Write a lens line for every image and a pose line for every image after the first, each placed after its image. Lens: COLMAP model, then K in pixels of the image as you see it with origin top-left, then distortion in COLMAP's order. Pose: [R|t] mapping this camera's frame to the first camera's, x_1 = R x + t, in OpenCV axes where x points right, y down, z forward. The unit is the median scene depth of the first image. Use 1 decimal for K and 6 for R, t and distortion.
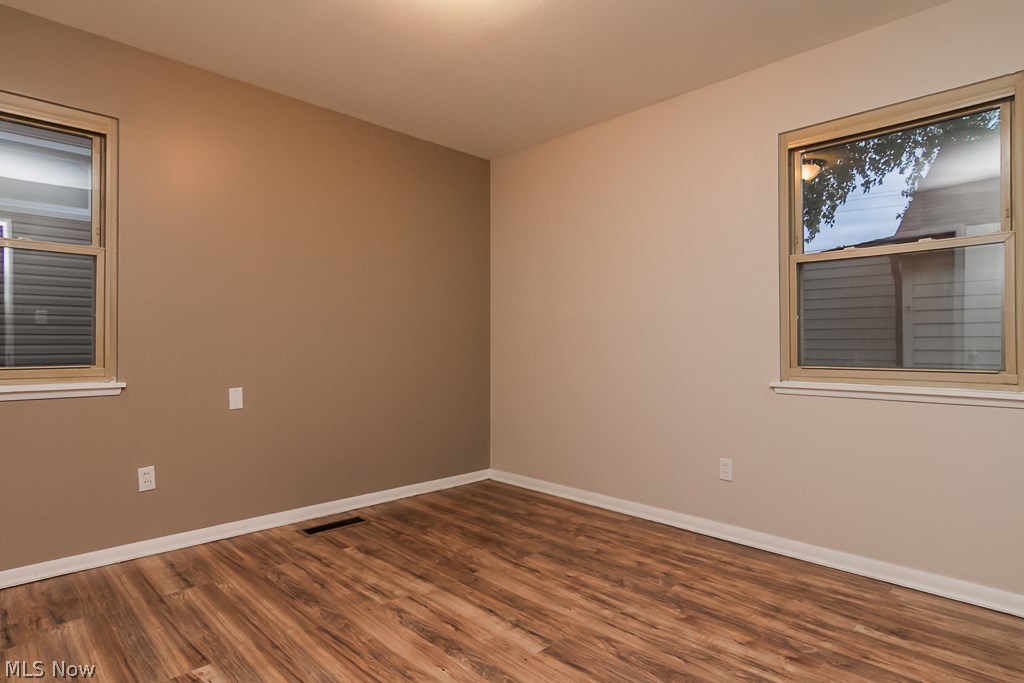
lens RADIAL K [[553.7, 0, 505.5], [0, 553.7, 350.0], [0, 0, 1]] dist [0.001832, 0.001297]
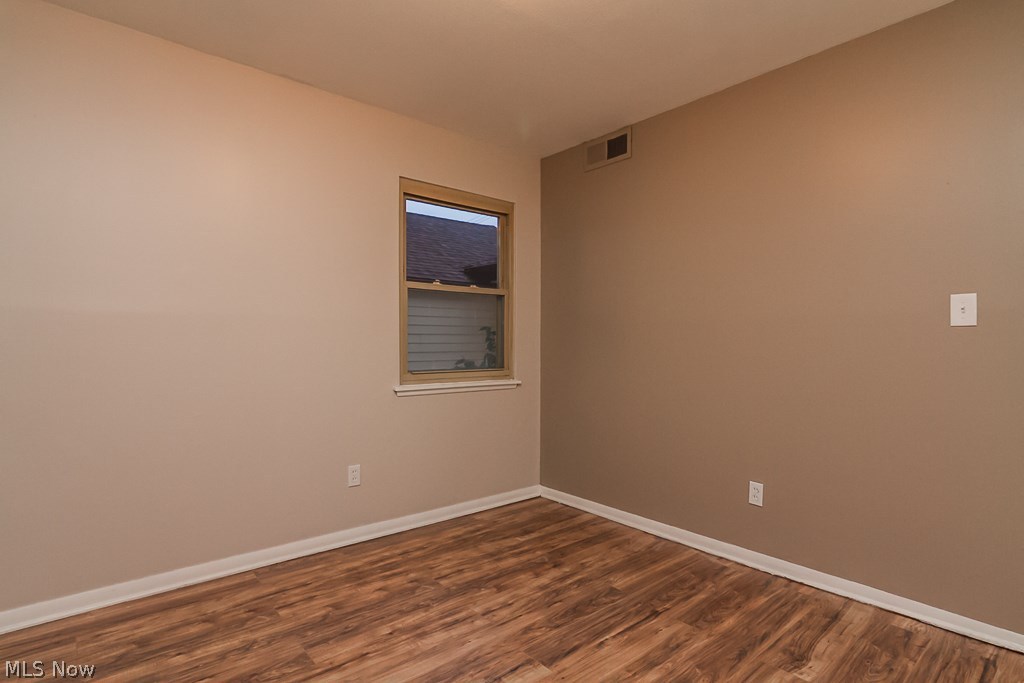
lens RADIAL K [[527.5, 0, 513.5], [0, 527.5, 349.1], [0, 0, 1]] dist [0.000261, 0.000579]
pose [[0.063038, -0.009043, 0.997970, -0.666986], [0.008543, 0.999927, 0.008521, -0.032161], [-0.997975, 0.007988, 0.063111, 0.747149]]
